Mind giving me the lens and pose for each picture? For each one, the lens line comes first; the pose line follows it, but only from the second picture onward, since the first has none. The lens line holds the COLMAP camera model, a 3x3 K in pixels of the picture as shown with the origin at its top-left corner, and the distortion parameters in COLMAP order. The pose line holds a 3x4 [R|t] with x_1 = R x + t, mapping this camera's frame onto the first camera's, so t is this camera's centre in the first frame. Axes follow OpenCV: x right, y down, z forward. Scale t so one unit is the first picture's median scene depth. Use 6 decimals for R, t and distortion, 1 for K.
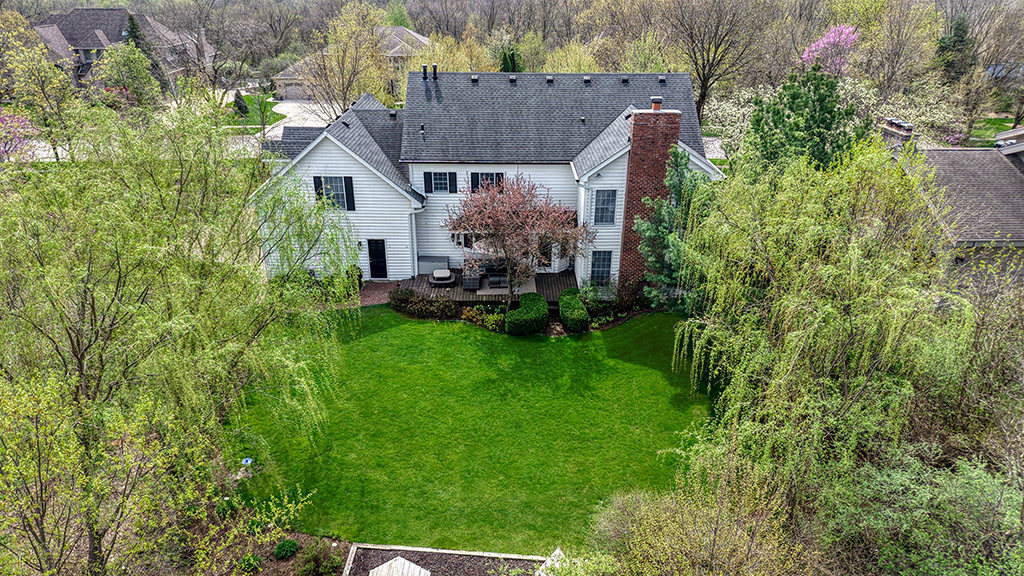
lens RADIAL K [[700.1, 0, 512.0], [0, 700.1, 288.0], [0, 0, 1]] dist [0.058634, -0.120482]
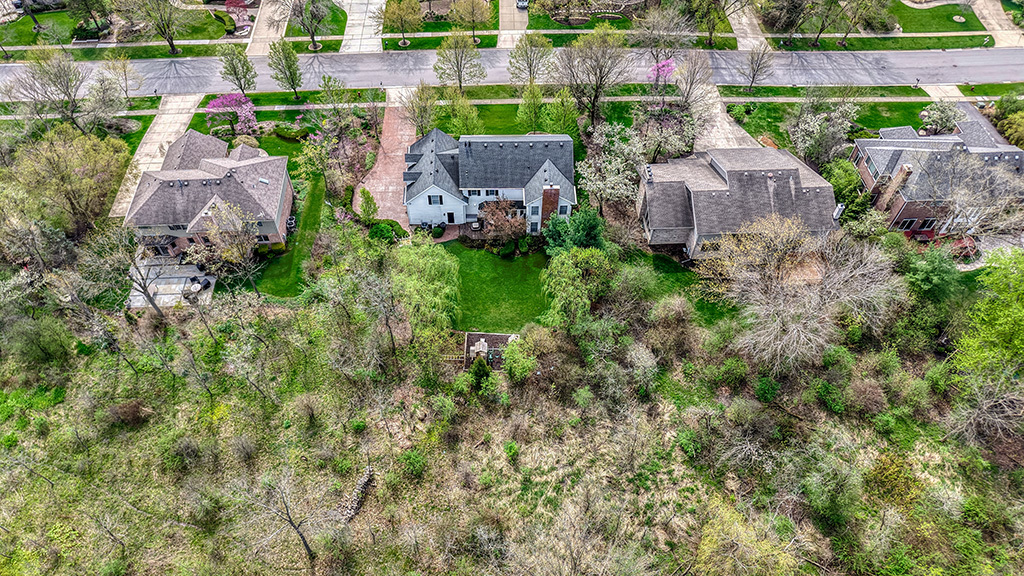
lens RADIAL K [[700.1, 0, 512.0], [0, 700.1, 288.0], [0, 0, 1]] dist [0.058634, -0.120482]
pose [[0.999820, -0.014471, 0.012252, 0.002538], [0.007632, 0.898657, 0.438585, -0.991217], [-0.017358, -0.438412, 0.898606, -1.538514]]
